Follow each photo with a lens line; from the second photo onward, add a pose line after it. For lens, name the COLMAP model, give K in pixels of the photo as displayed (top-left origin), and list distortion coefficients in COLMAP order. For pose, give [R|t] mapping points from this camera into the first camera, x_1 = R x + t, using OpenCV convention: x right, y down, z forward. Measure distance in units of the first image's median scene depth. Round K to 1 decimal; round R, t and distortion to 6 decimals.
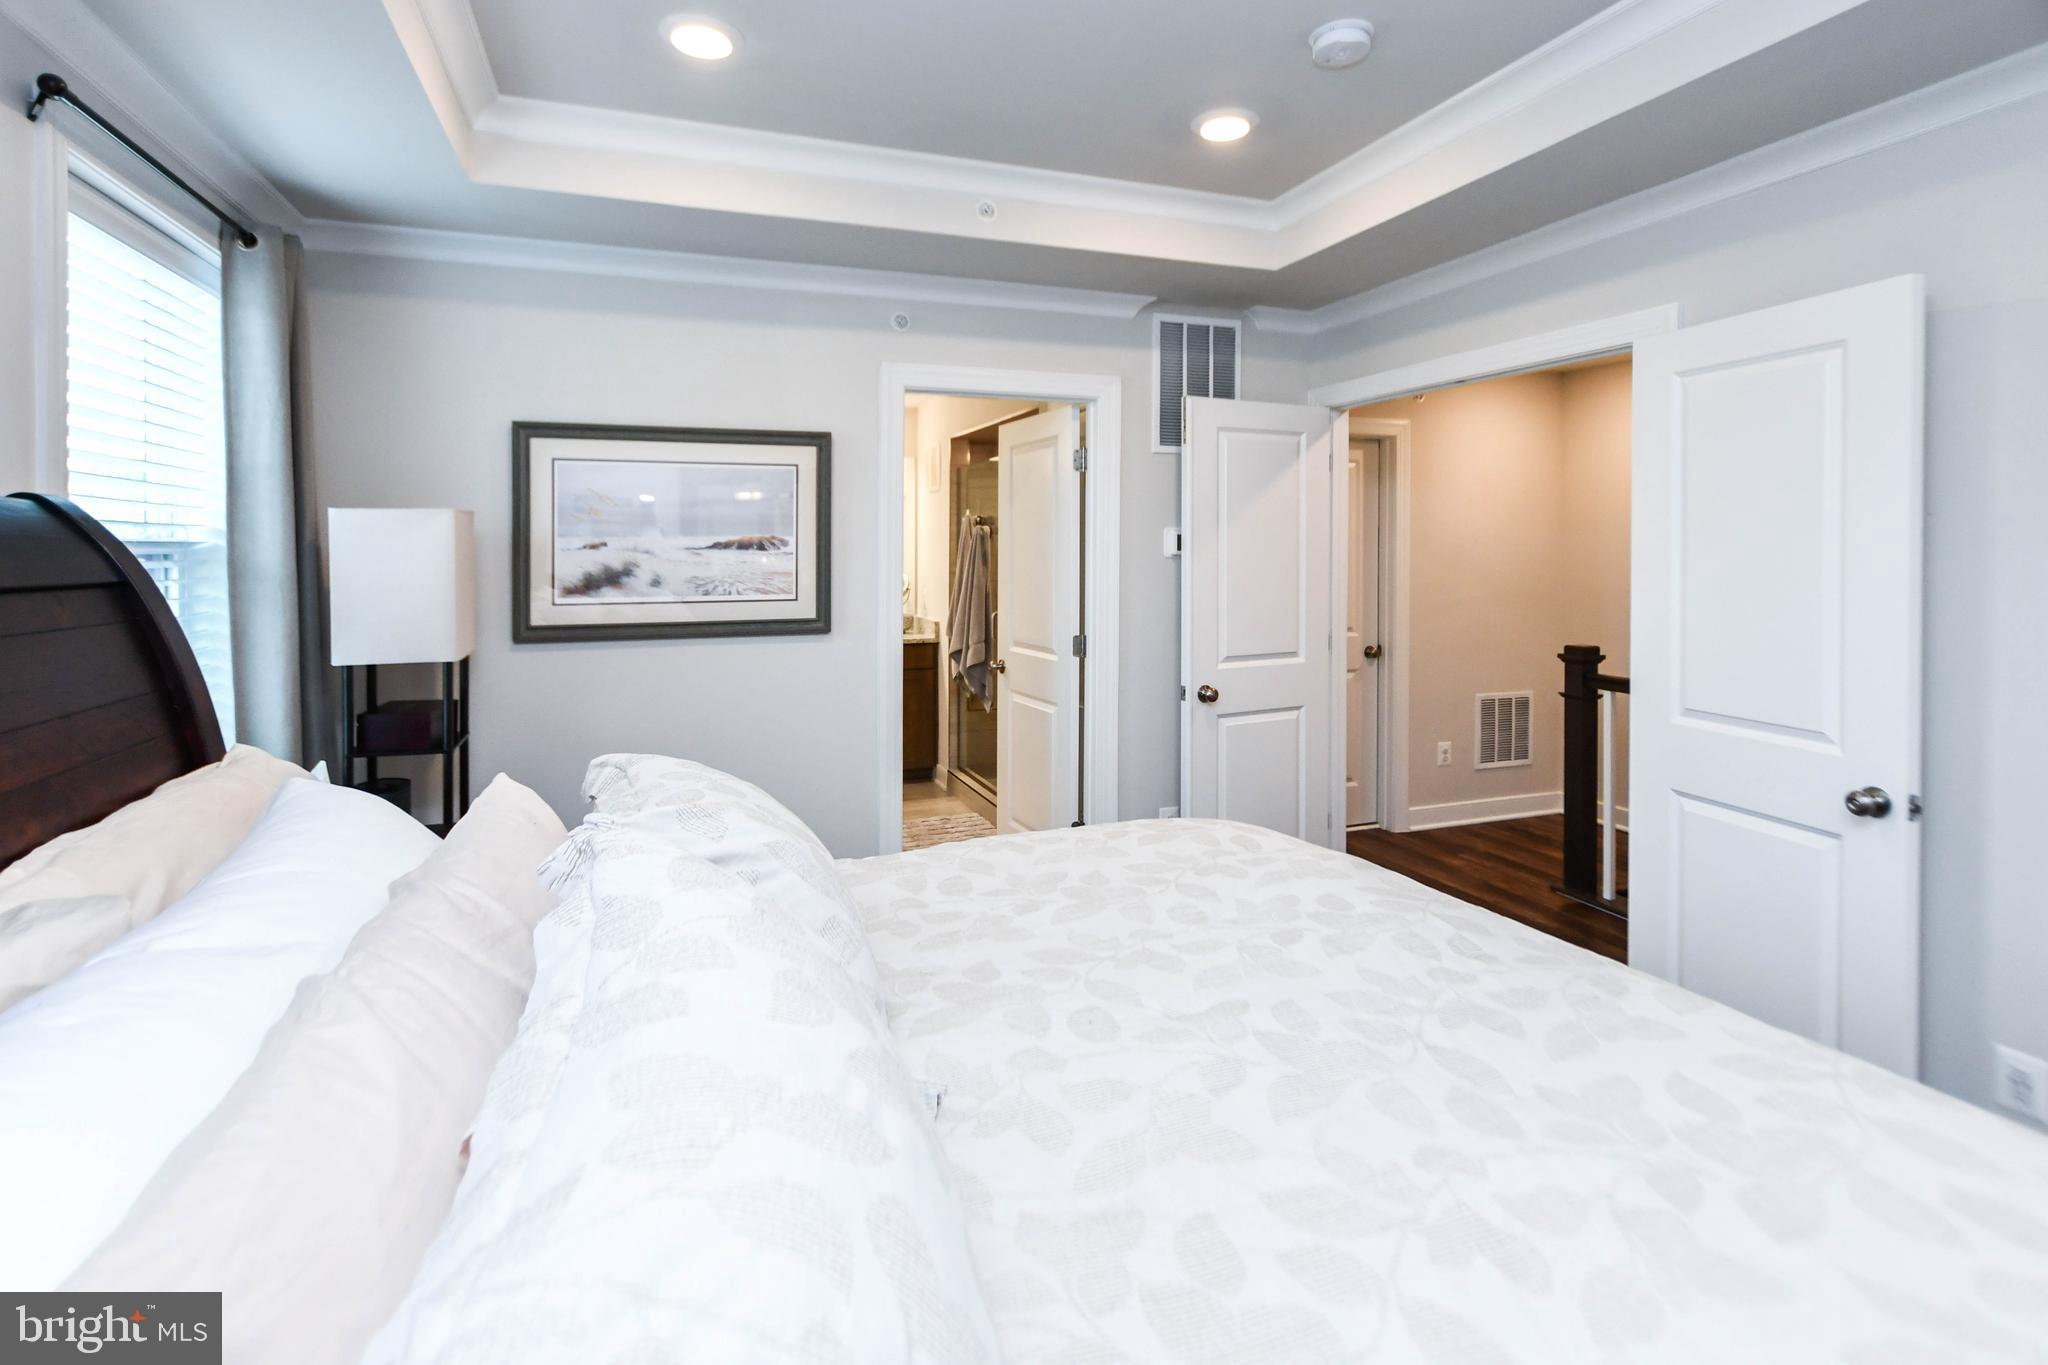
lens RADIAL K [[956.7, 0, 1024.0], [0, 956.7, 682.5], [0, 0, 1]] dist [0.001096, 0.000439]
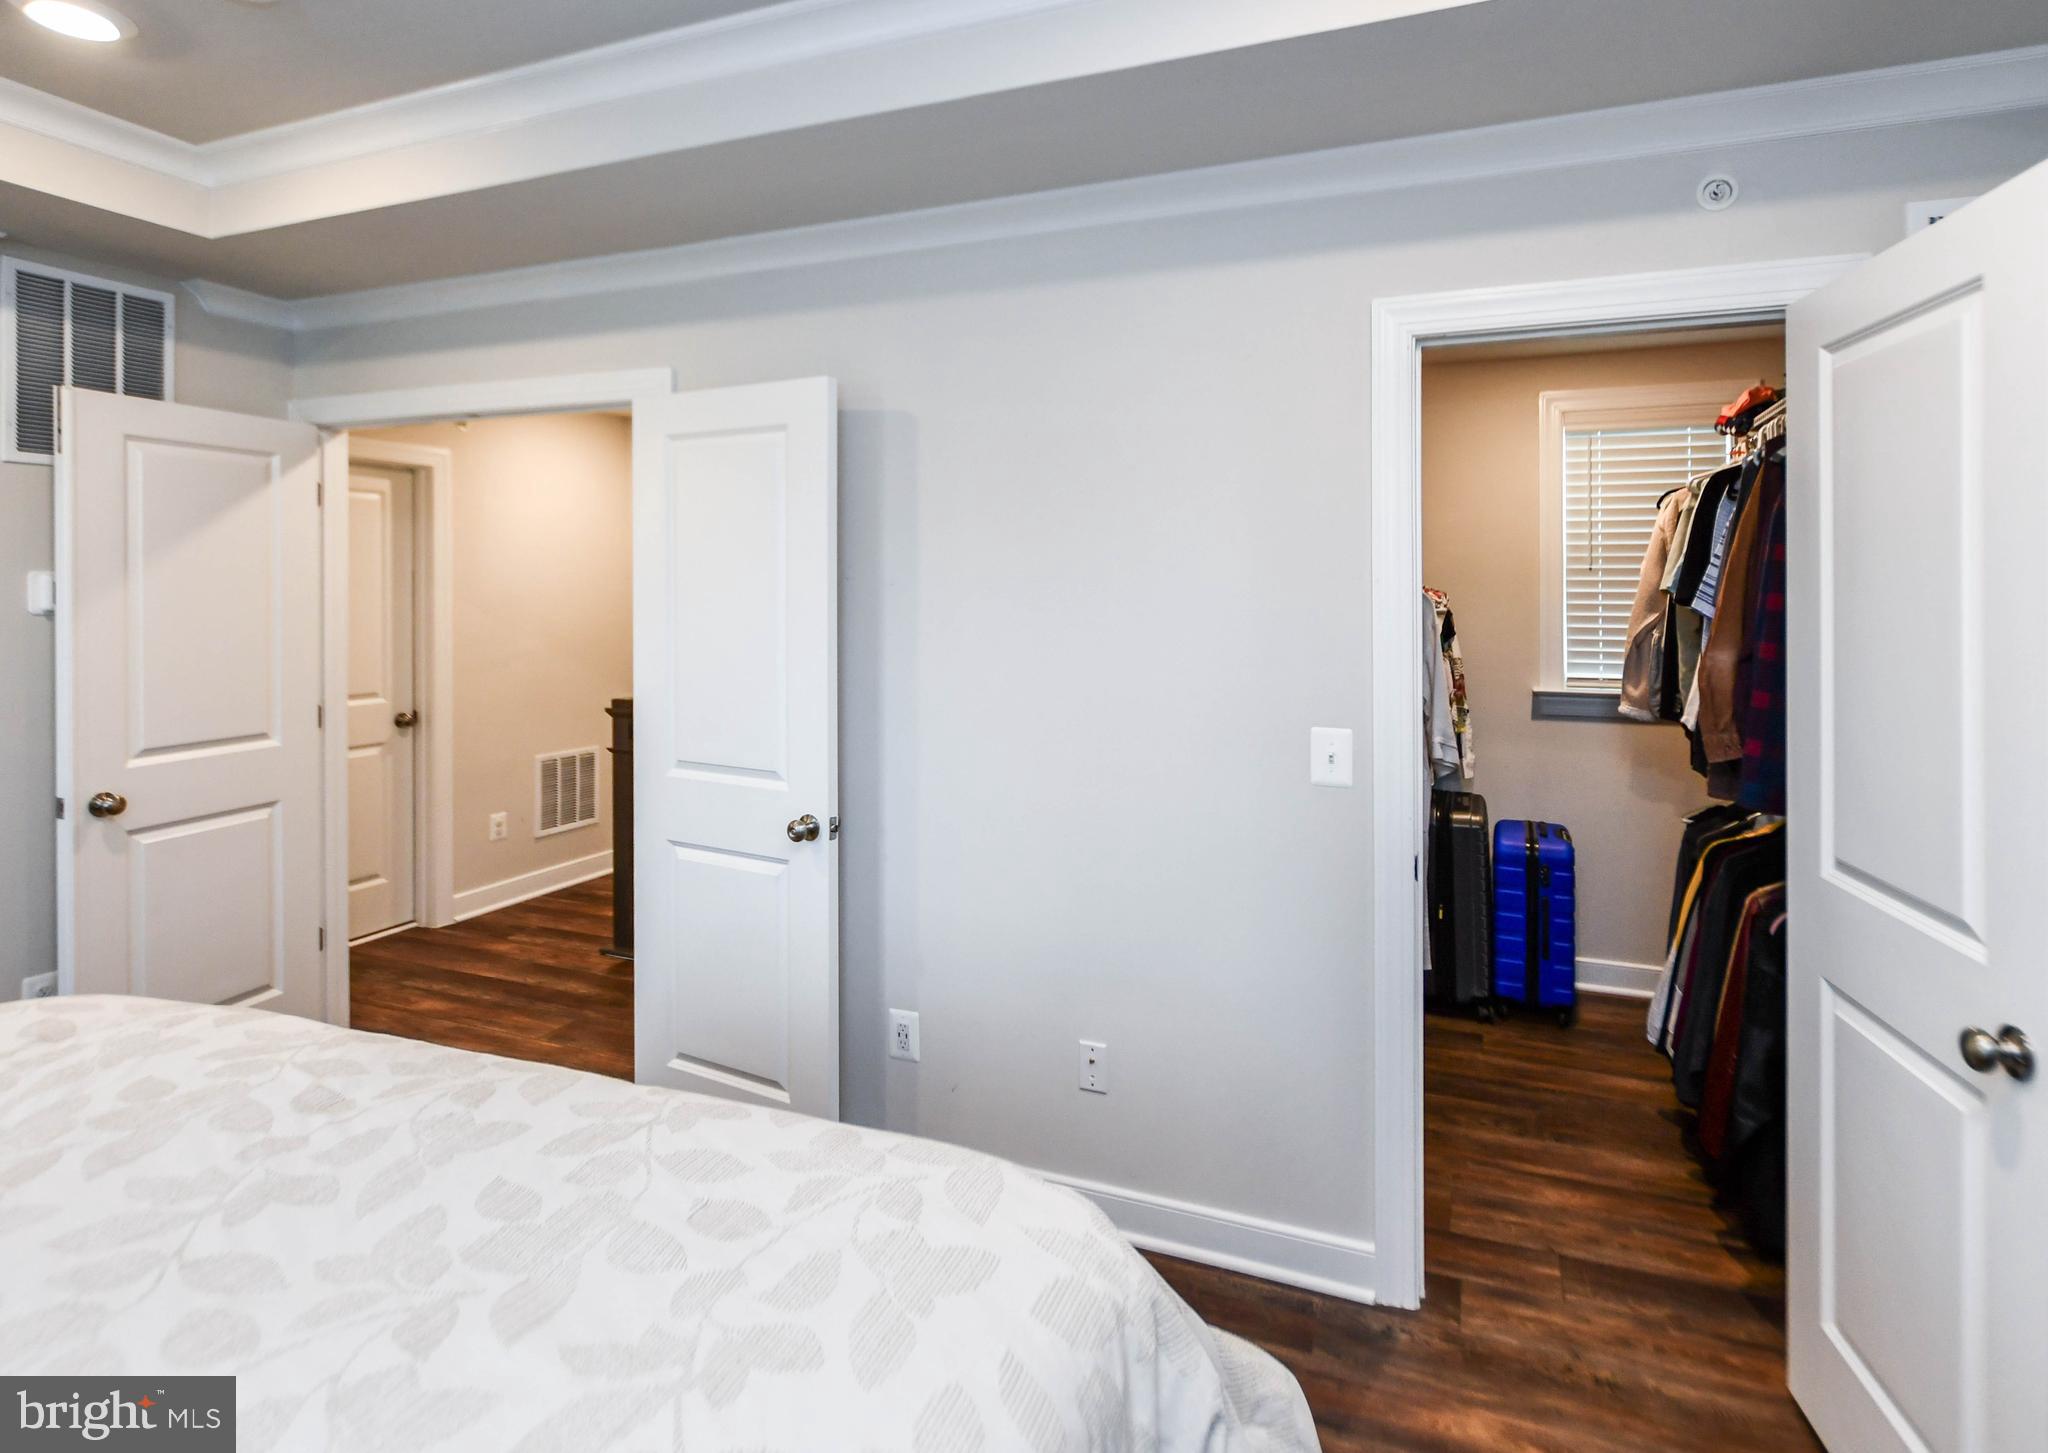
lens RADIAL K [[1019.7, 0, 1024.0], [0, 1019.7, 726.5], [0, 0, 1]] dist [0.003468, 0.001102]
pose [[0.695454, -0.088470, 0.713104, 0.112439], [0.088794, 0.995367, 0.036892, -0.012214], [-0.713064, 0.037662, 0.700087, -0.038337]]
